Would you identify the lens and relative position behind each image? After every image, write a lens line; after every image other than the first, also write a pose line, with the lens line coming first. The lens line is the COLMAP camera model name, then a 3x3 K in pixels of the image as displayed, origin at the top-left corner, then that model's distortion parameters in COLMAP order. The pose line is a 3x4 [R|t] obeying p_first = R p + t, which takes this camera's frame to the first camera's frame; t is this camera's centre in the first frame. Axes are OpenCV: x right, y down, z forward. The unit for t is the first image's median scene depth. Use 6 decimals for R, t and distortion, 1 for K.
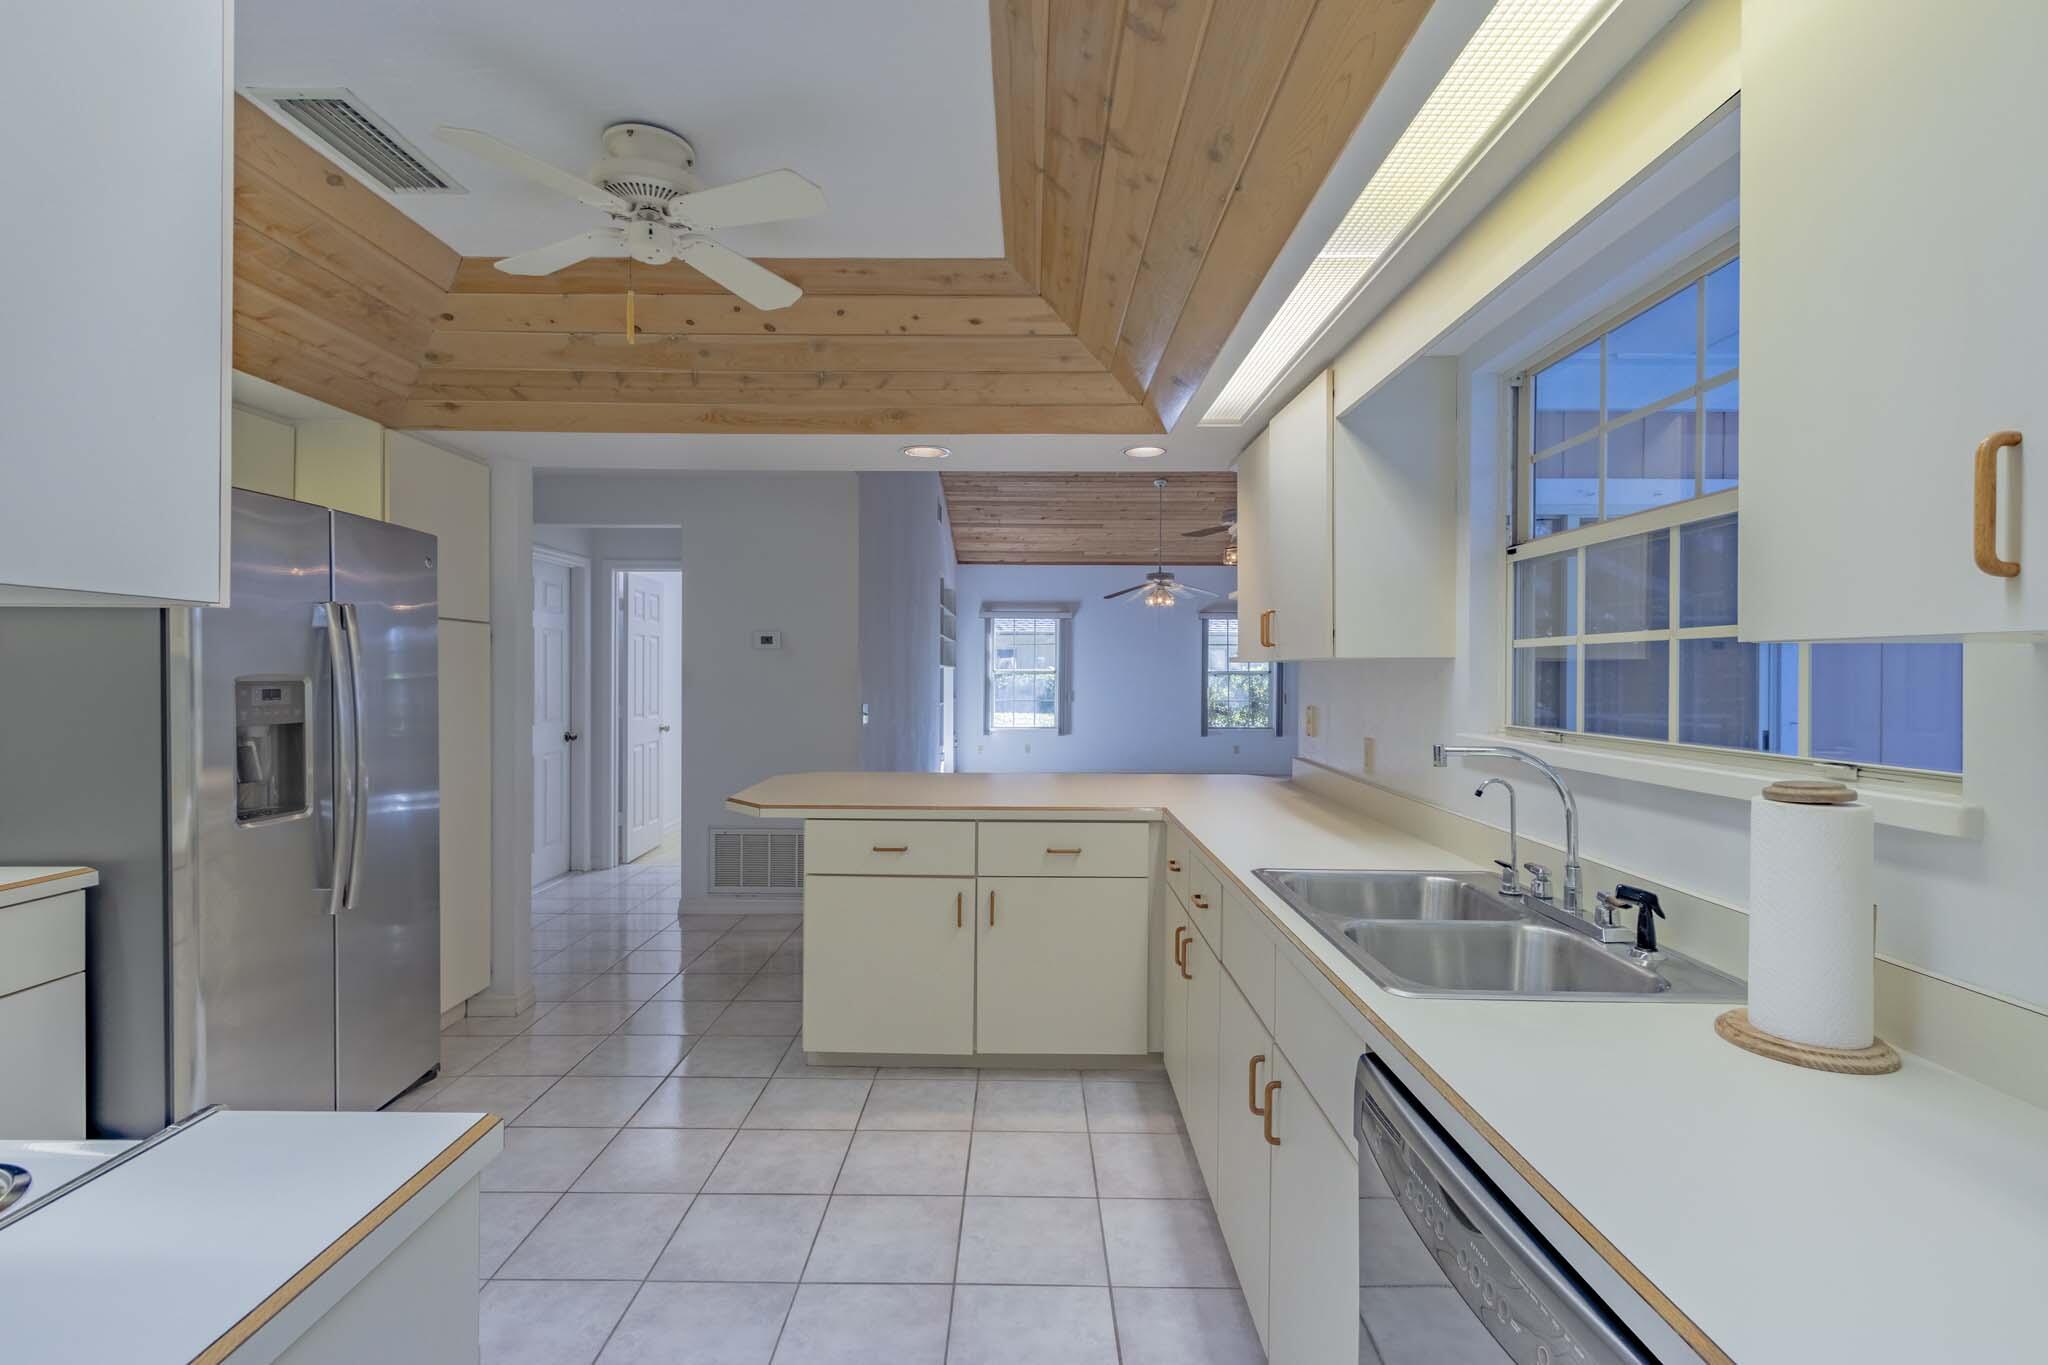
lens RADIAL K [[955.4, 0, 1024.0], [0, 955.4, 682.5], [0, 0, 1]] dist [-0.000849, -0.000437]
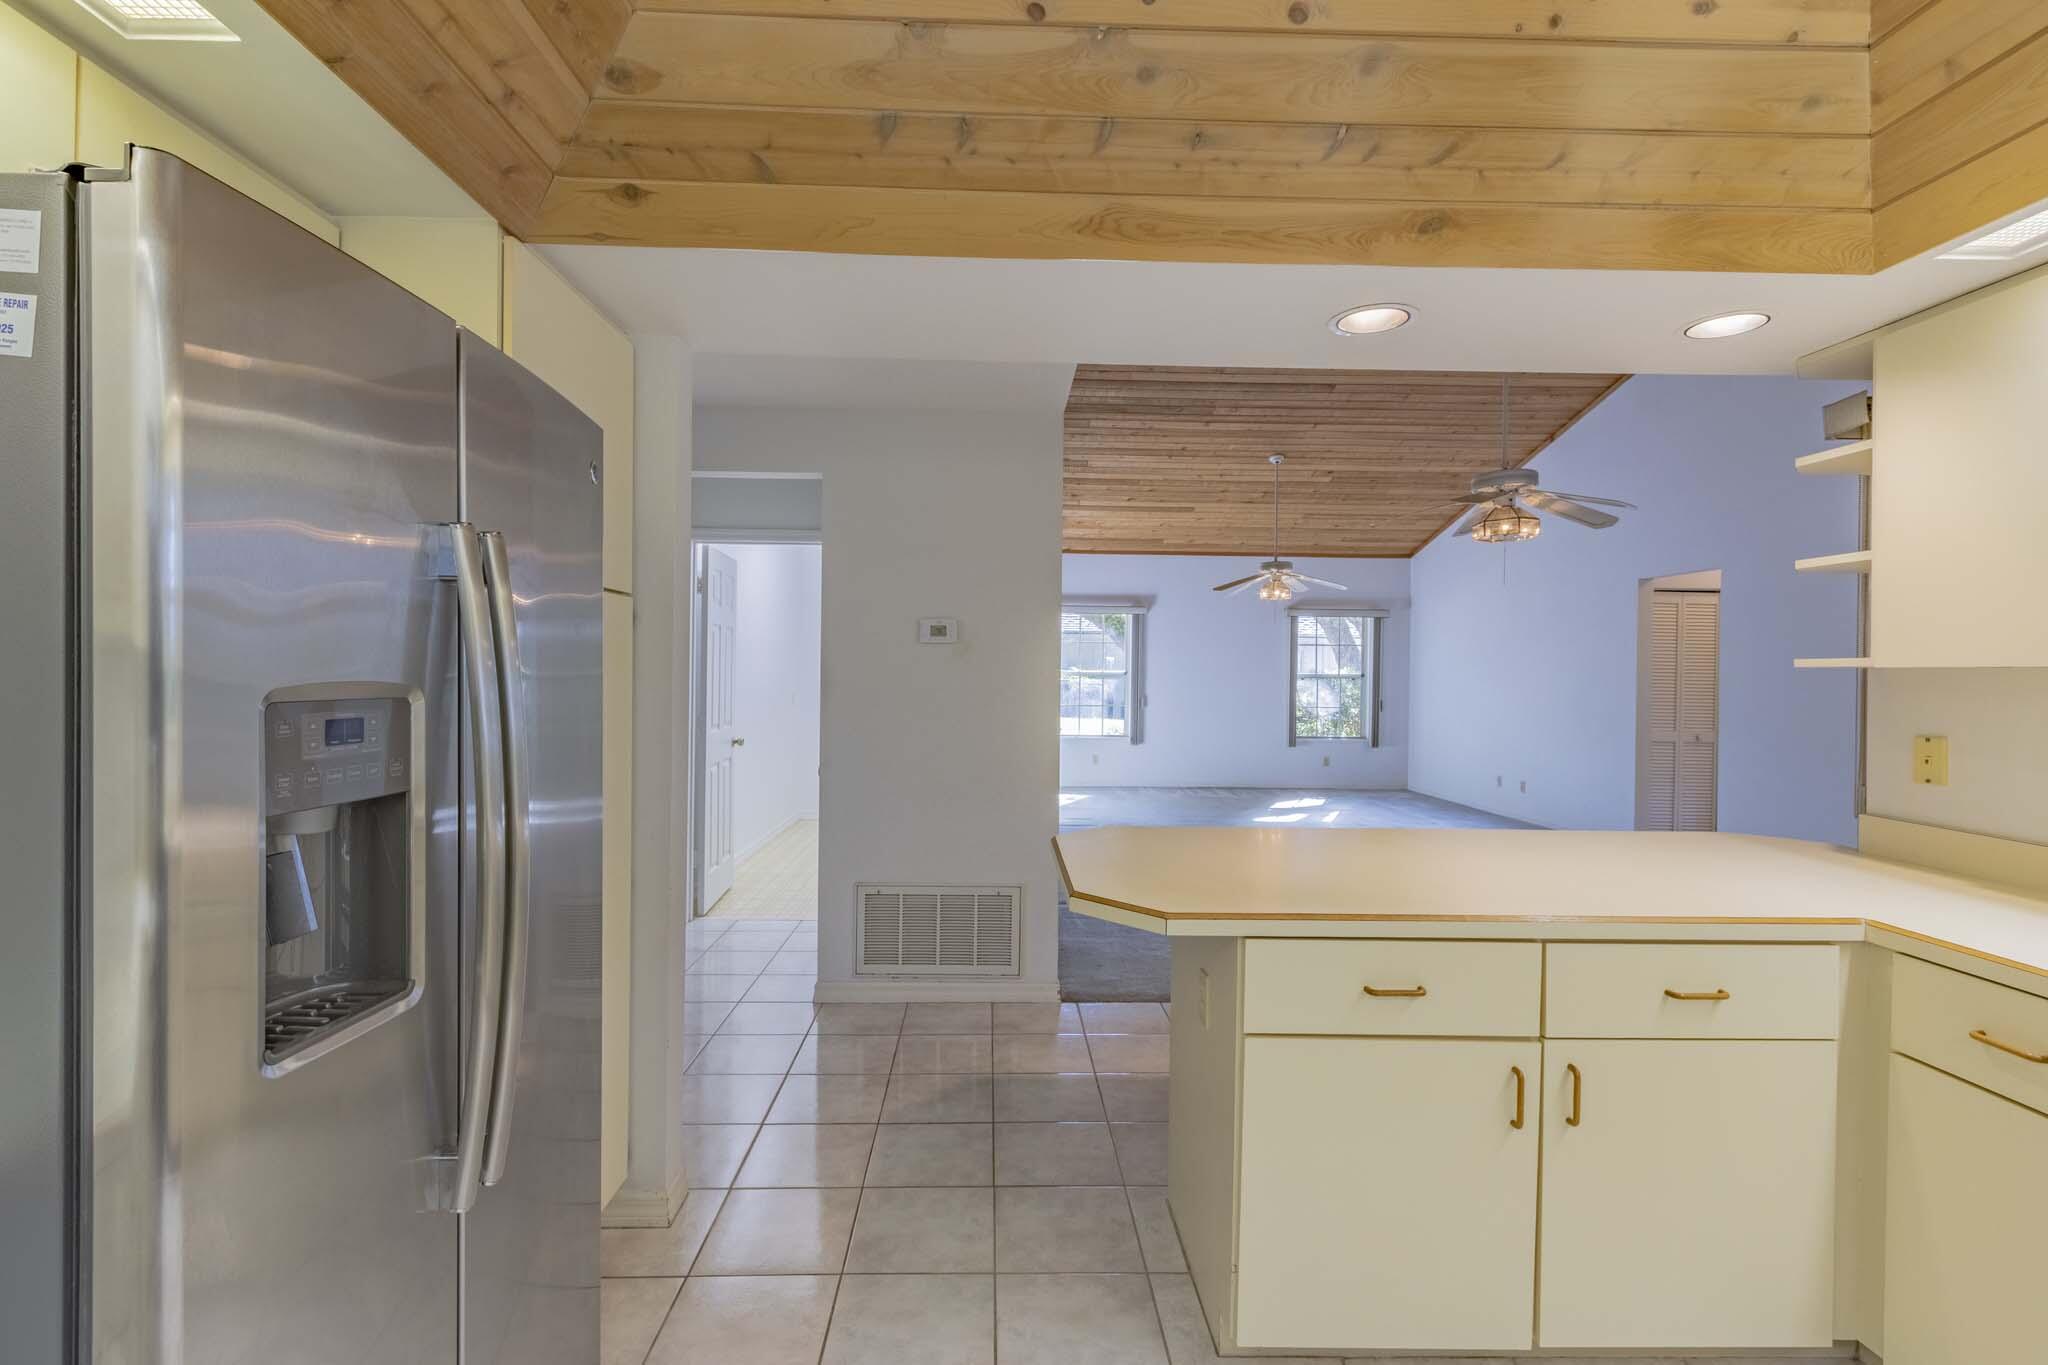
lens RADIAL K [[959.1, 0, 1019.0], [0, 959.1, 677.8], [0, 0, 1]] dist [0.000877, 0.000179]
pose [[0.999596, 0.007378, 0.027465, -0.363798], [-0.007239, 0.999960, -0.005158, -0.007667], [-0.027502, 0.004957, 0.999609, 0.412447]]
